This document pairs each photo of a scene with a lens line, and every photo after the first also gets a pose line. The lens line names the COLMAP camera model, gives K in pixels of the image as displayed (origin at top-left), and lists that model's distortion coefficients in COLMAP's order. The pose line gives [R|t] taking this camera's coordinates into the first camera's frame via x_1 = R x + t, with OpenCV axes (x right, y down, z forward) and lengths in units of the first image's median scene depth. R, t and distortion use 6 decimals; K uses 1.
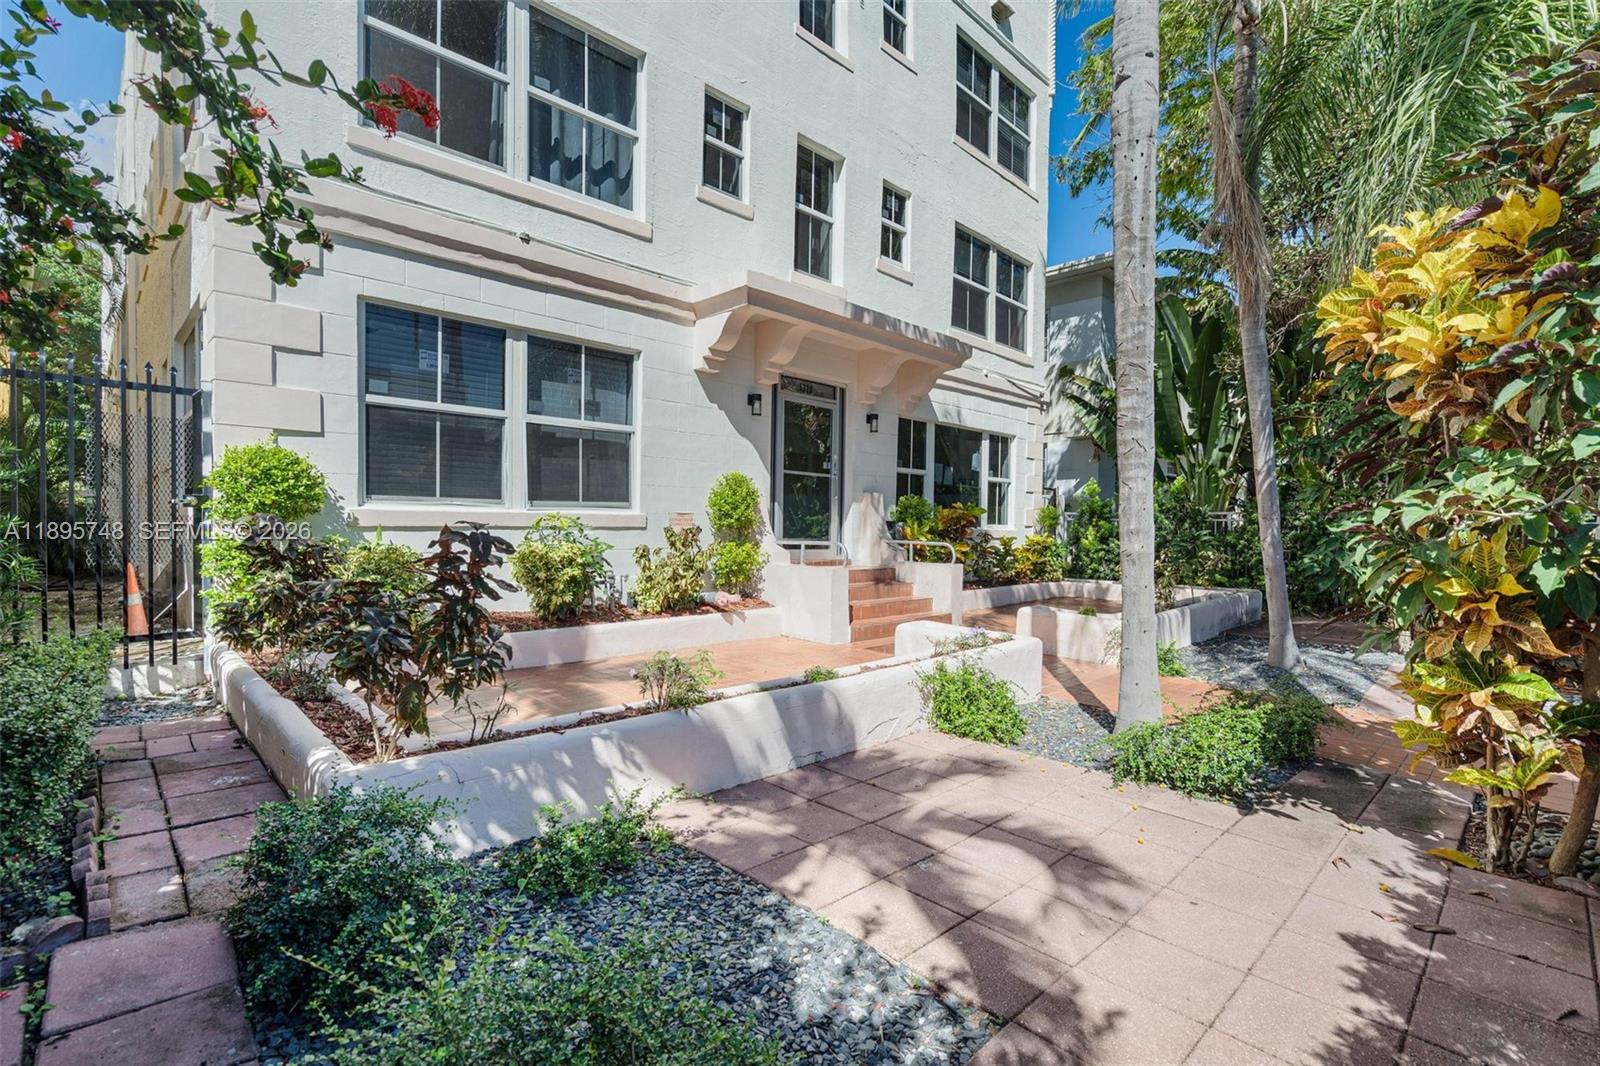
lens RADIAL K [[733.4, 0, 793.7], [0, 733.4, 541.9], [0, 0, 1]] dist [-0.004214, 0.000275]
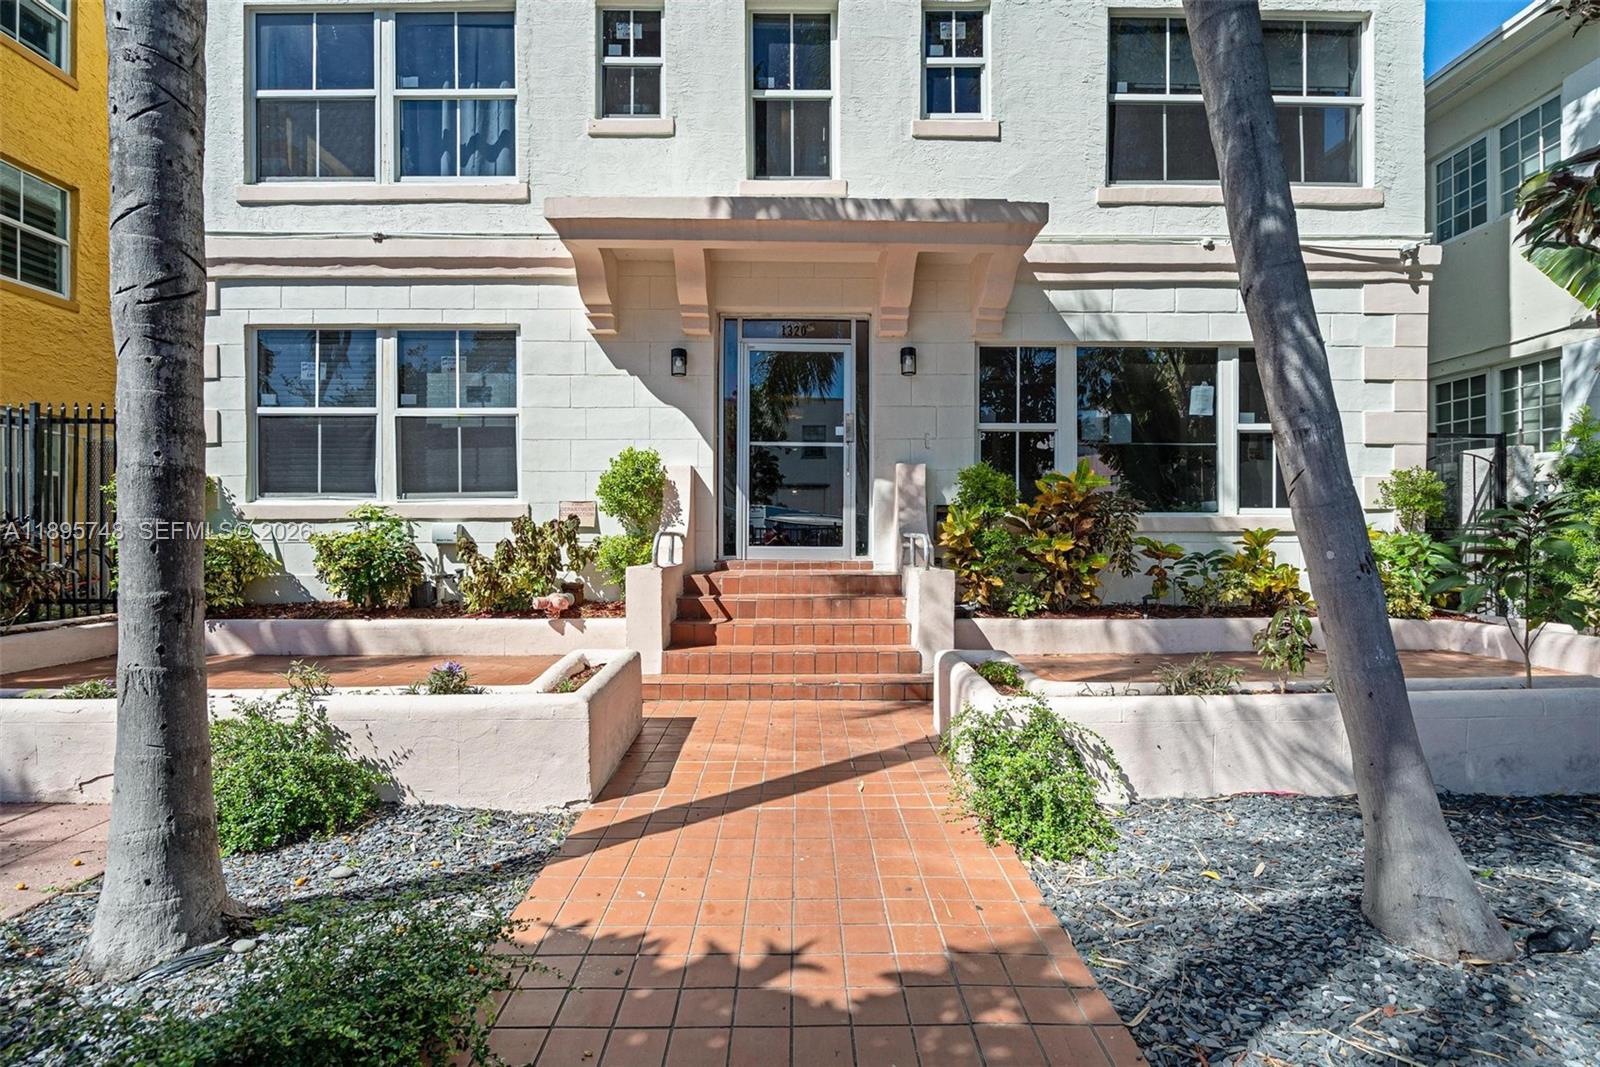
lens RADIAL K [[733.4, 0, 798.8], [0, 733.4, 525.0], [0, 0, 1]] dist [-0.004214, 0.000275]
pose [[0.723675, -0.017751, -0.689912, 0.666729], [-0.006350, 0.999456, -0.032376, 0.014624], [0.690111, 0.027811, 0.723169, 0.594956]]
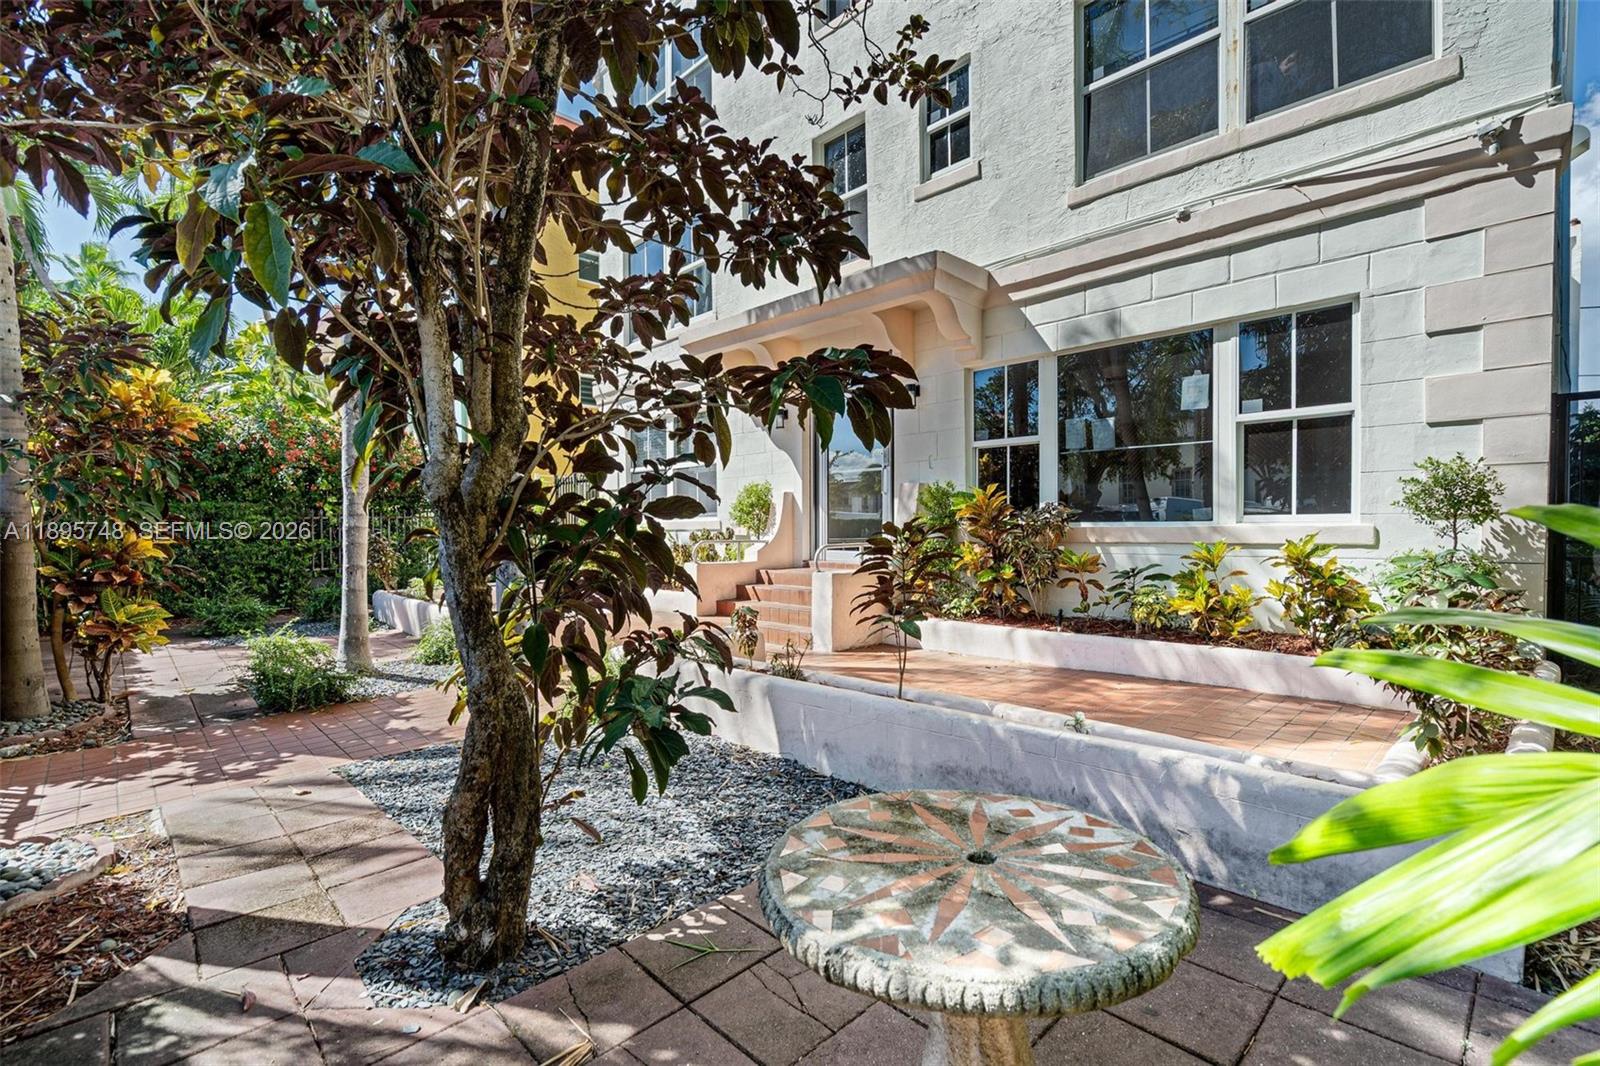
lens RADIAL K [[733.4, 0, 800.9], [0, 733.4, 531.5], [0, 0, 1]] dist [-0.004214, 0.000275]
pose [[-0.005365, -0.005170, -0.999972, 1.205034], [-0.010017, 0.999937, -0.005116, -0.014211], [0.999935, 0.009990, -0.005416, 1.181142]]
